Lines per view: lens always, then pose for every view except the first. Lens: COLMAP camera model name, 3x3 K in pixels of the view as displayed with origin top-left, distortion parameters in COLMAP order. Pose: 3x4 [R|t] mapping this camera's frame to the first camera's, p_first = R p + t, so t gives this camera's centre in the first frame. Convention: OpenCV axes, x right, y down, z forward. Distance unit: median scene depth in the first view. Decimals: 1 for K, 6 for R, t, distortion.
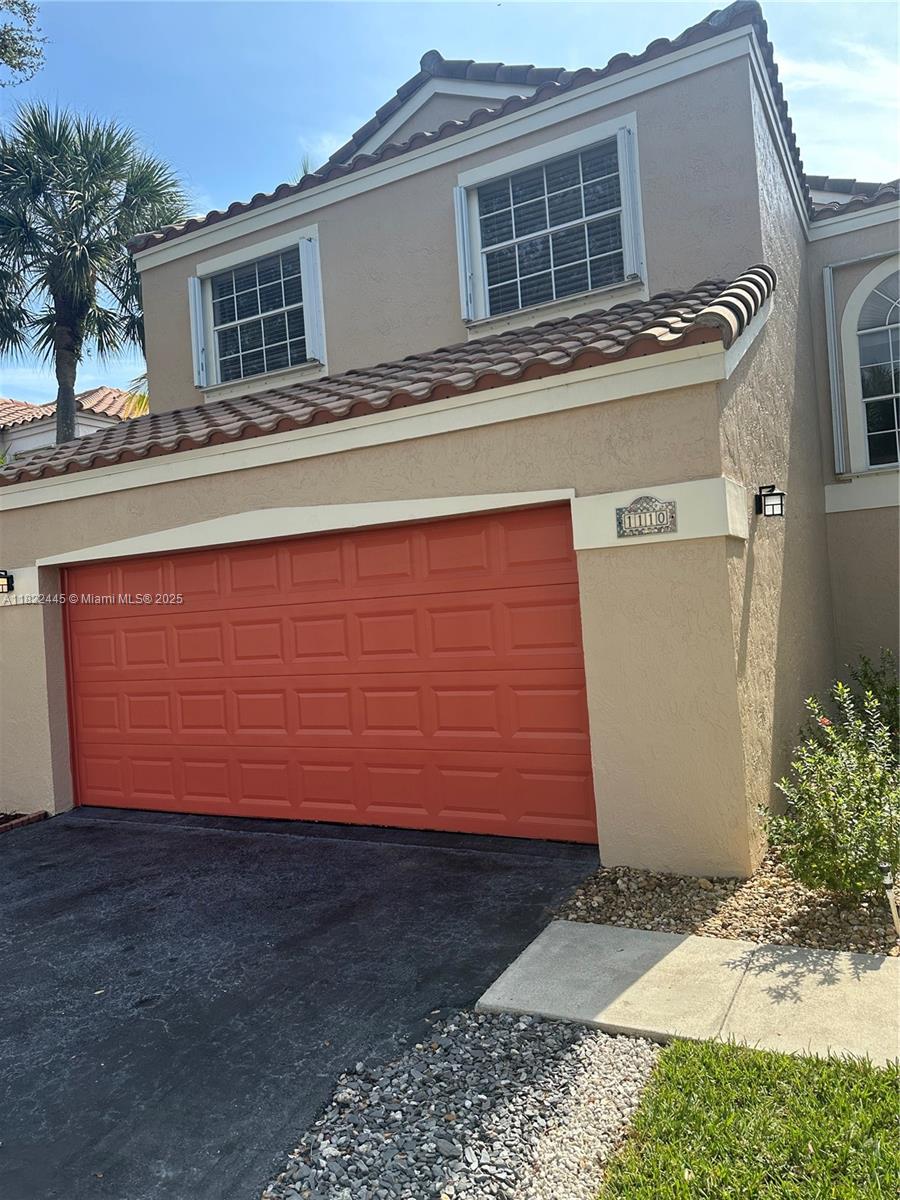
lens RADIAL K [[844.7, 0, 450.0], [0, 844.7, 600.0], [0, 0, 1]] dist [0.065819, -0.124889]
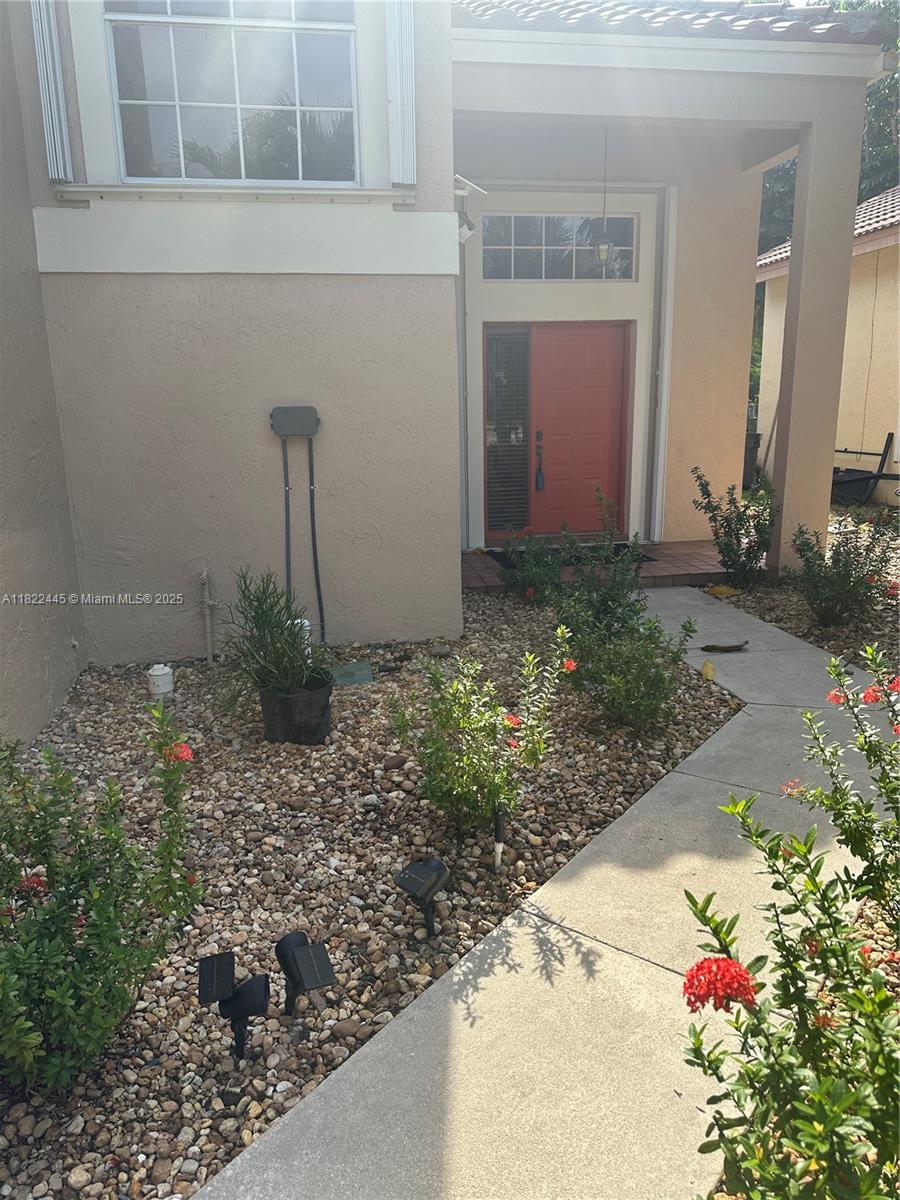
lens RADIAL K [[839.1, 0, 418.0], [0, 839.1, 578.7], [0, 0, 1]] dist [0.094341, -0.117602]
pose [[0.813327, -0.075894, 0.576836, 0.797778], [-0.028786, 0.984992, 0.170182, -0.066163], [-0.581095, -0.155019, 0.798936, 1.215784]]
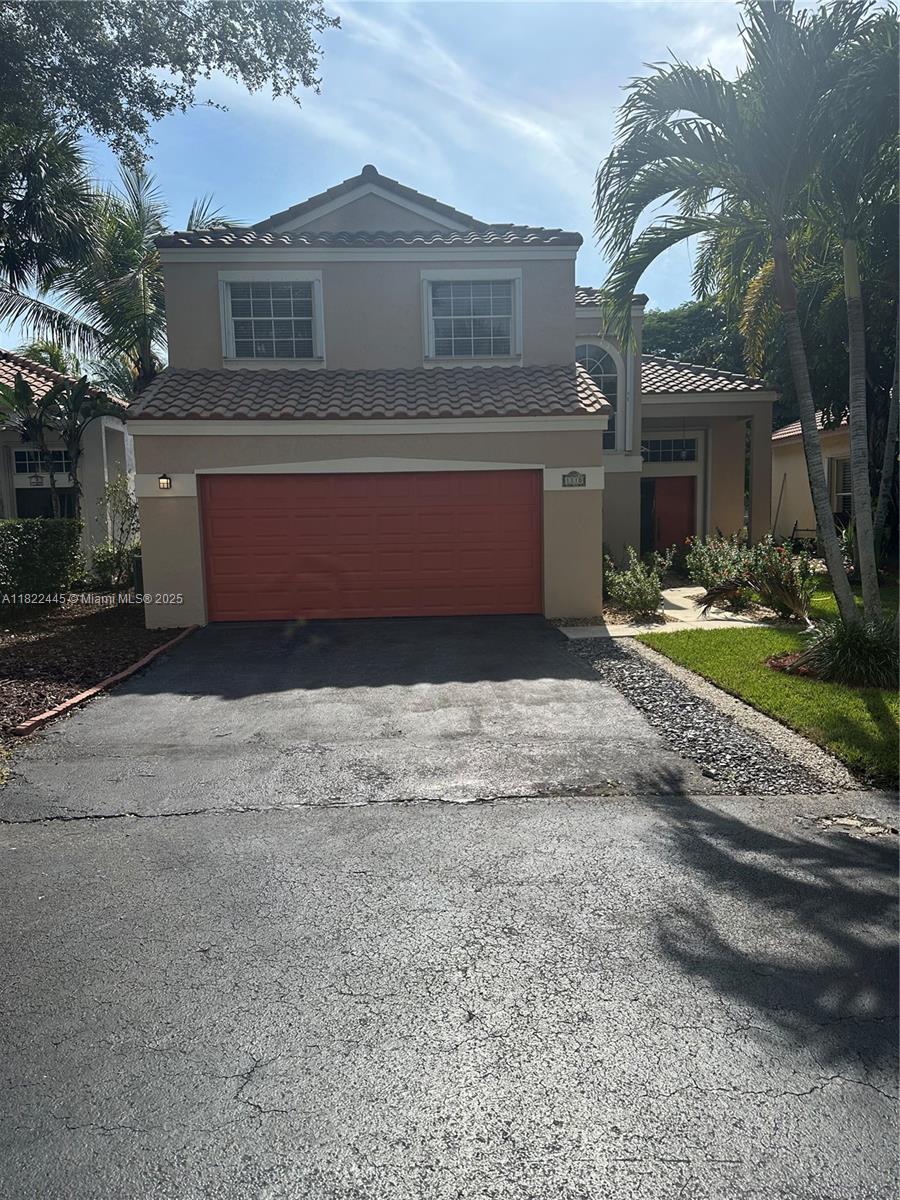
lens RADIAL K [[844.7, 0, 450.0], [0, 844.7, 600.0], [0, 0, 1]] dist [0.065819, -0.124889]
pose [[0.851159, -0.001331, 0.524906, -1.745752], [-0.042688, 0.996509, 0.071748, 0.117686], [-0.523169, -0.083476, 0.848131, -1.210954]]
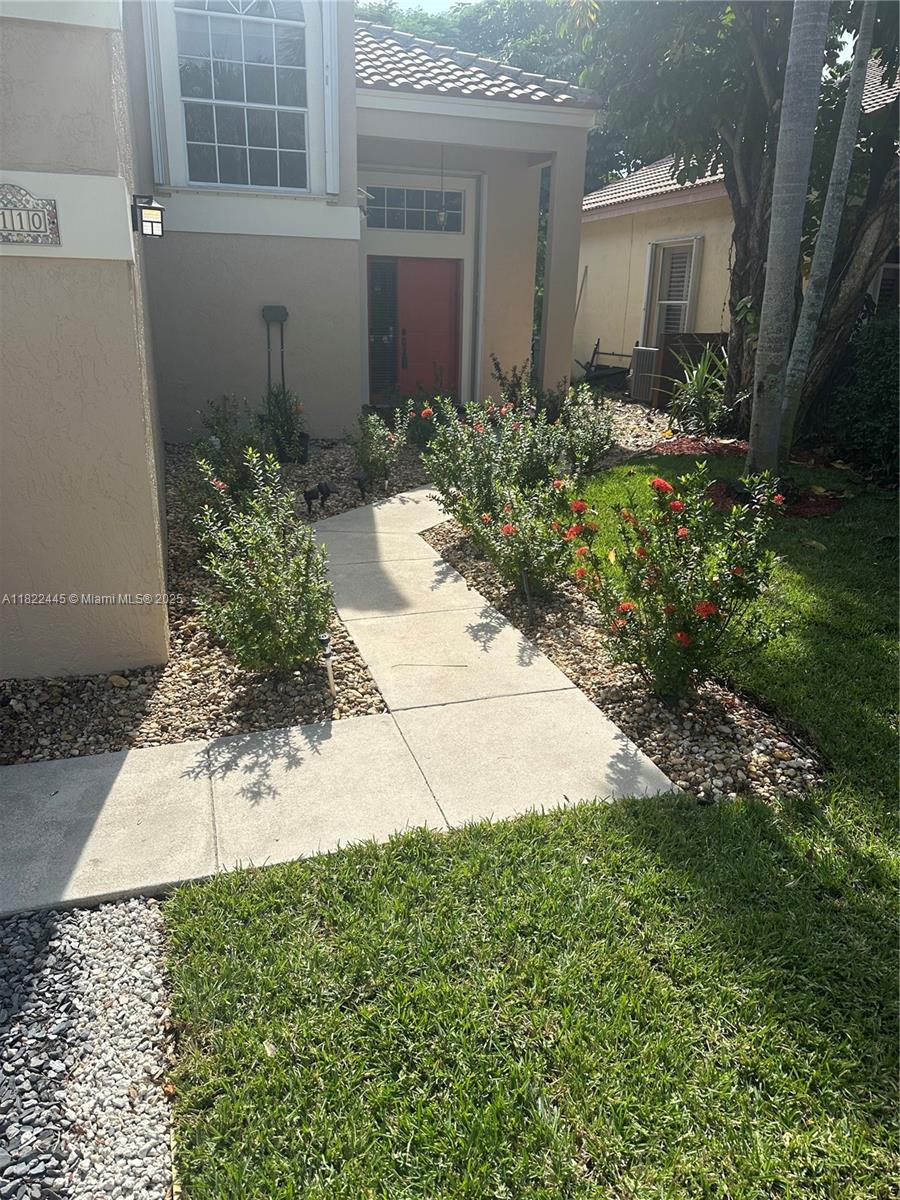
lens RADIAL K [[831.4, 0, 473.5], [0, 831.4, 621.2], [0, 0, 1]] dist [-0.032769, 0.000588]
pose [[0.669174, -0.186886, 0.719222, -0.073698], [-0.070647, 0.947476, 0.311928, -0.023152], [-0.739740, -0.259544, 0.620823, 0.269410]]
